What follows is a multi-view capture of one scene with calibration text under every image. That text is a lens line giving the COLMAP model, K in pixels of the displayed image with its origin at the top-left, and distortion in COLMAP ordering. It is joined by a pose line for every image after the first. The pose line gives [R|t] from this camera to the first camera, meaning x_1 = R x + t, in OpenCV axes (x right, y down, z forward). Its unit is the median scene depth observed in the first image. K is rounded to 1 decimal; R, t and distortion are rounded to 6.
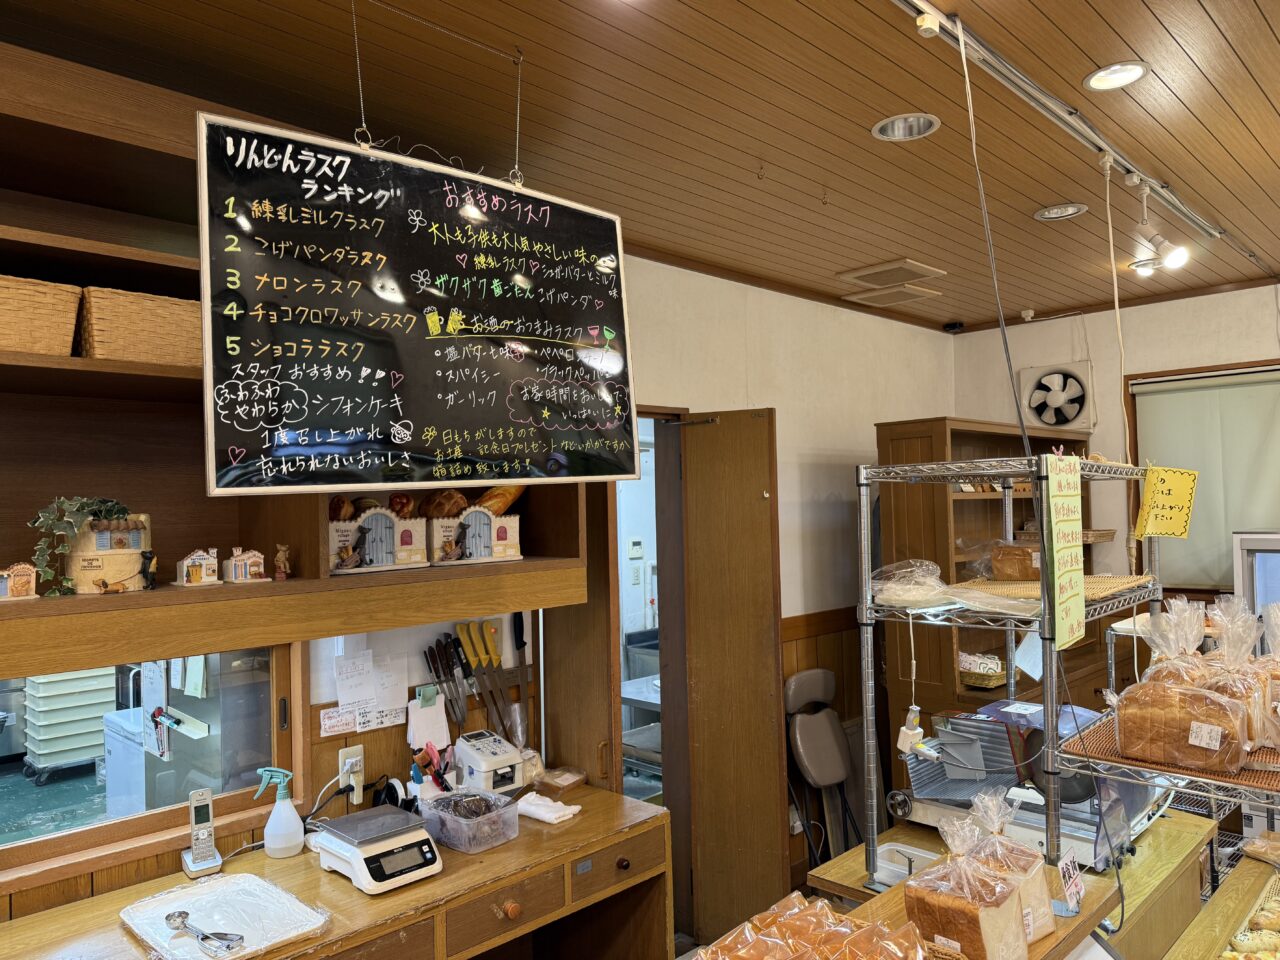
lens RADIAL K [[915.8, 0, 644.6], [0, 915.8, 507.7], [0, 0, 1]] dist [0.126344, -0.231046]
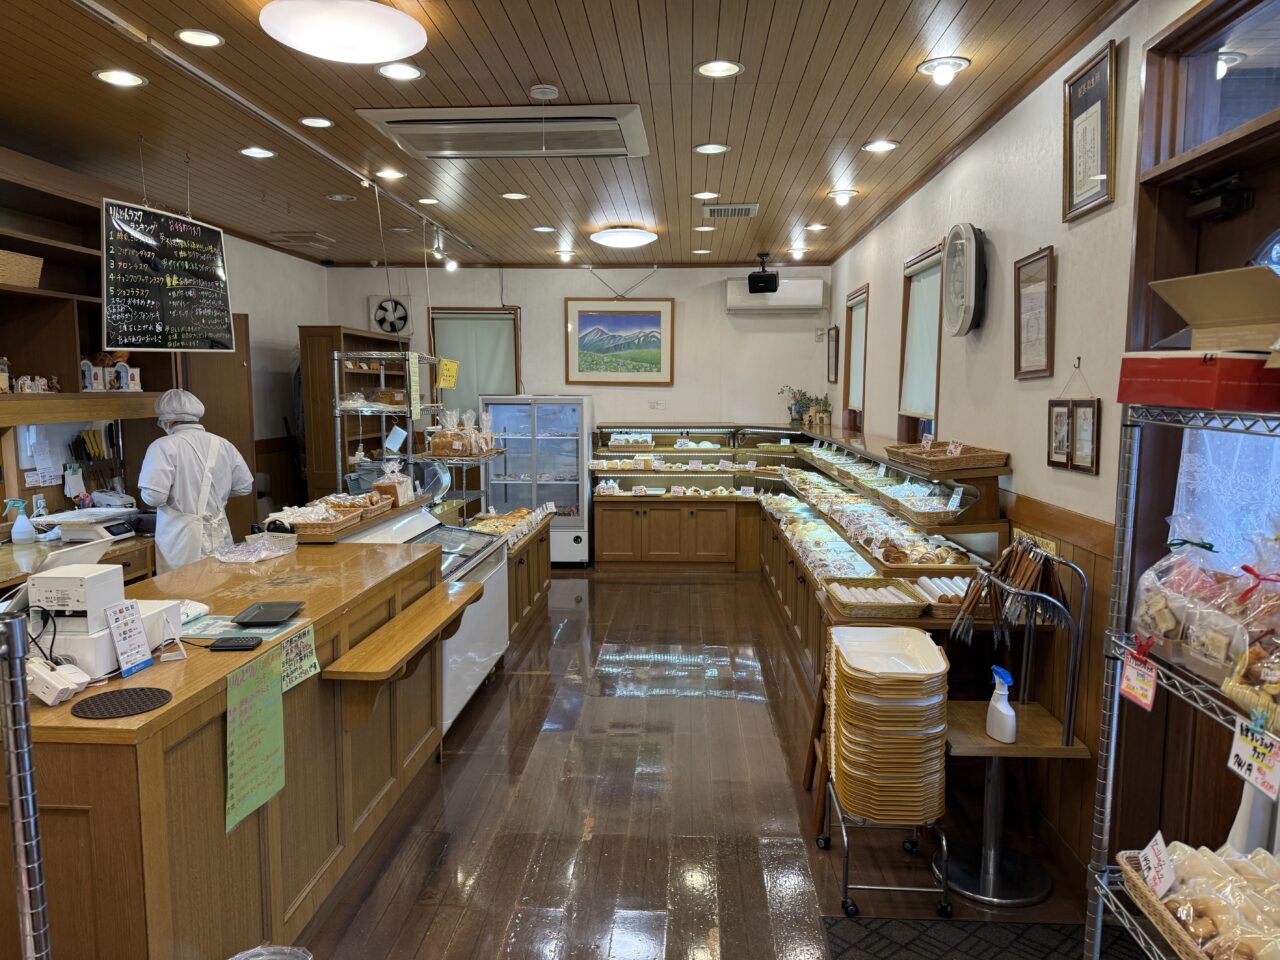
lens RADIAL K [[890.3, 0, 640.0], [0, 890.3, 480.0], [0, 0, 1]] dist [0.004718, -0.027644]
pose [[0.753140, -0.039910, 0.656648, -0.713025], [-0.023339, 0.995909, 0.087299, 0.068129], [-0.657446, -0.081074, 0.749128, -1.311621]]
